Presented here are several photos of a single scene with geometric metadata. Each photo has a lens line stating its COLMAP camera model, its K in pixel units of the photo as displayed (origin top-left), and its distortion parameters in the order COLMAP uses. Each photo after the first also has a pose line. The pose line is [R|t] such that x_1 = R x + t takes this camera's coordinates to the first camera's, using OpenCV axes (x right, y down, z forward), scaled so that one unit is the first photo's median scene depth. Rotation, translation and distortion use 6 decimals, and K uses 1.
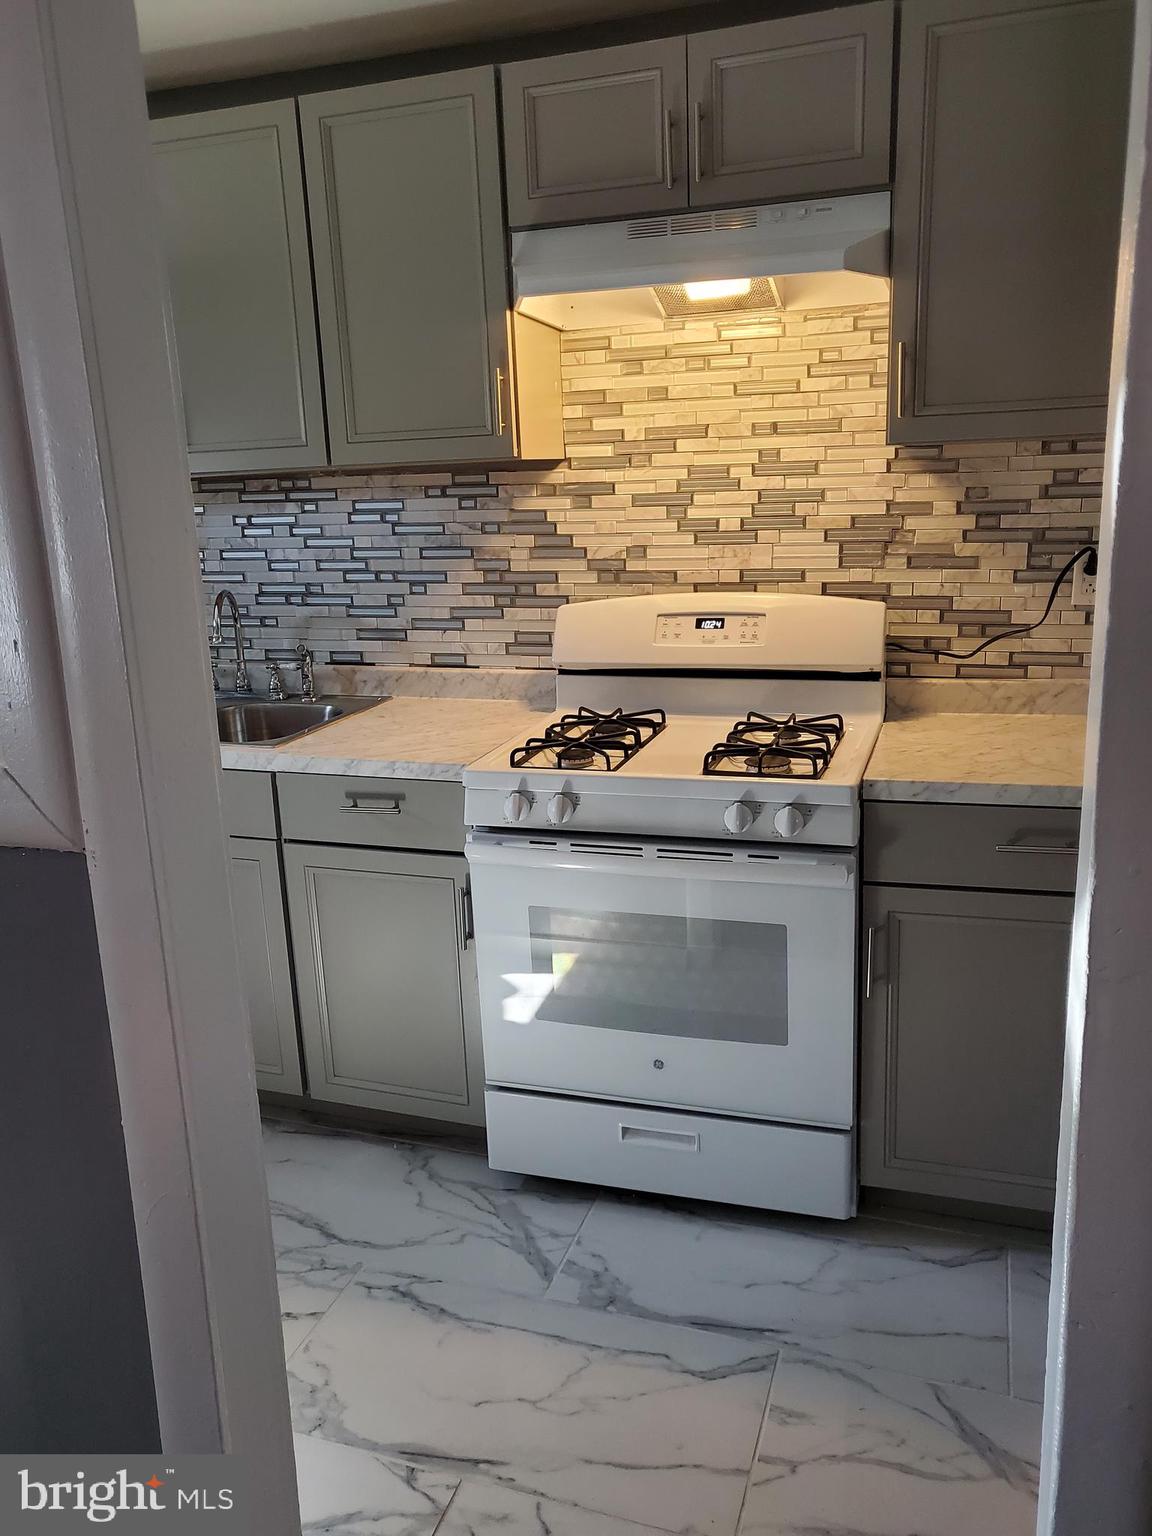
lens RADIAL K [[1174.0, 0, 576.0], [0, 1174.0, 768.0], [0, 0, 1]] dist [-0.026650, 0.061127]
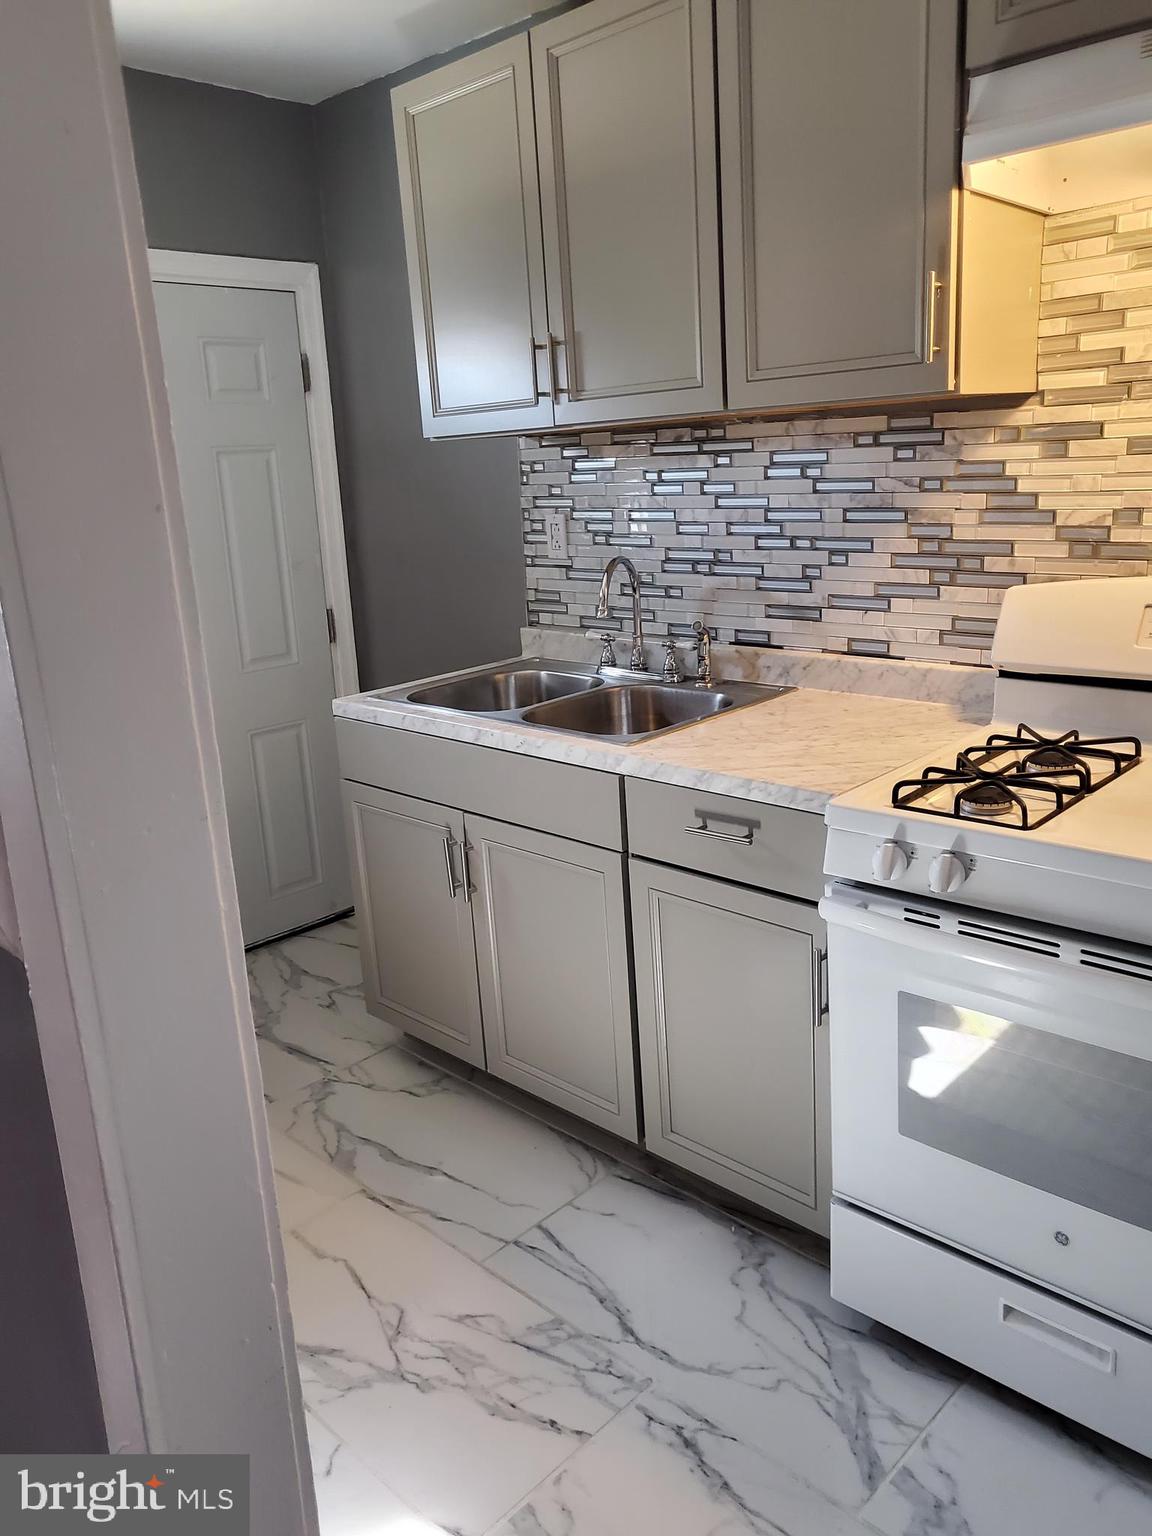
lens RADIAL K [[1174.0, 0, 576.0], [0, 1174.0, 768.0], [0, 0, 1]] dist [-0.026650, 0.061127]
pose [[0.904610, 0.094439, -0.415646, 0.057571], [-0.078295, 0.995370, 0.055758, -0.040593], [0.418987, -0.017897, 0.907816, 0.184123]]
